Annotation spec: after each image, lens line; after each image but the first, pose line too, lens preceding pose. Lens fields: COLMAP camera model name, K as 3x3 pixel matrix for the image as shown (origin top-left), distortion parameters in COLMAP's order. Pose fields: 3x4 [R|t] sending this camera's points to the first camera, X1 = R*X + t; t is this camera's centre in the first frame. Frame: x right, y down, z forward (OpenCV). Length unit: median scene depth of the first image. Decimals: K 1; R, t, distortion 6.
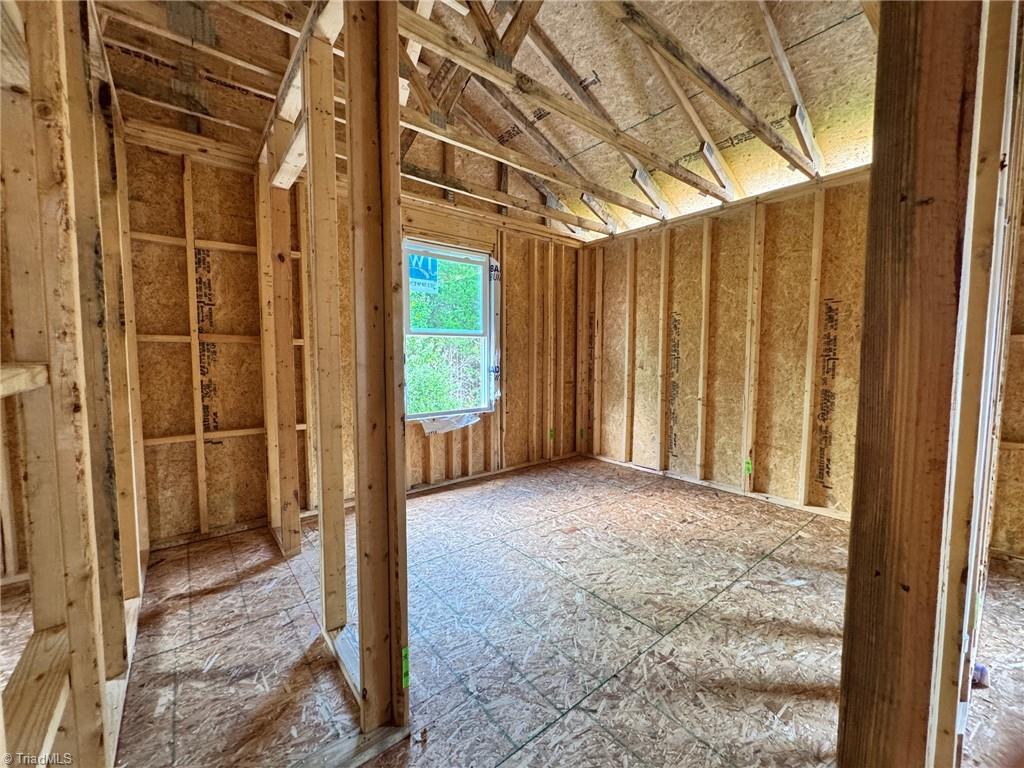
lens RADIAL K [[411.7, 0, 512.1], [0, 411.7, 385.9], [0, 0, 1]] dist [-0.001656, -0.000170]
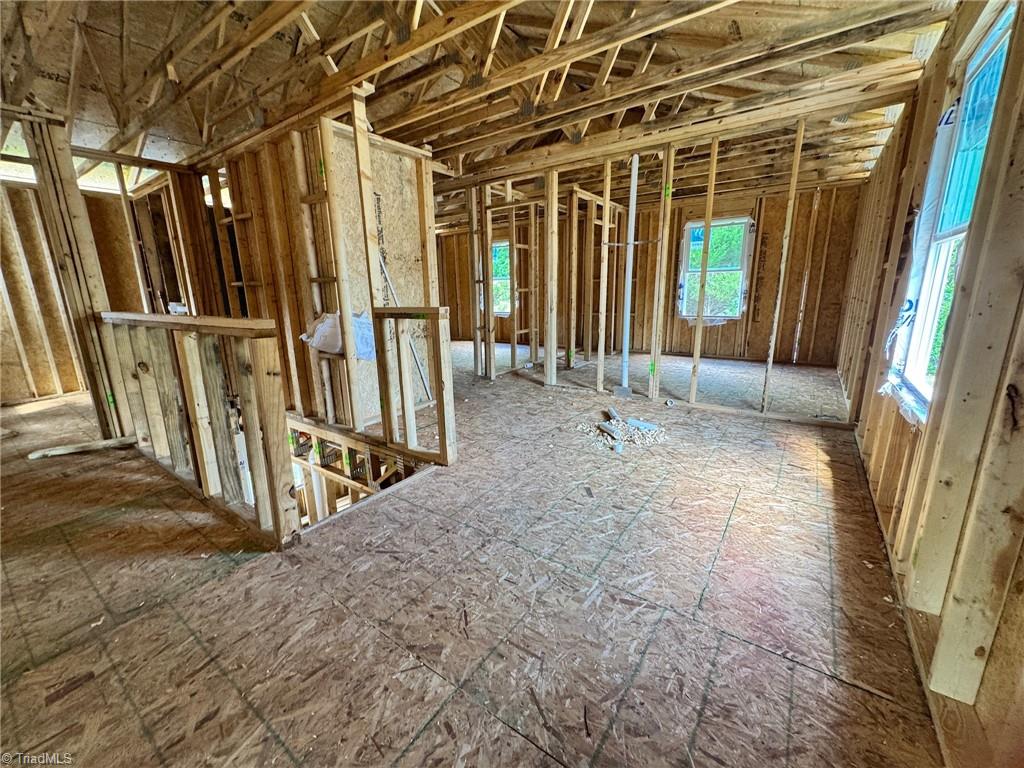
lens RADIAL K [[411.7, 0, 511.5], [0, 411.7, 383.9], [0, 0, 1]] dist [-0.001656, -0.000170]
pose [[0.268694, 0.214711, -0.938990, 1.281425], [-0.046466, 0.976594, 0.210013, 0.013901], [0.962104, -0.012798, 0.272382, -0.290022]]
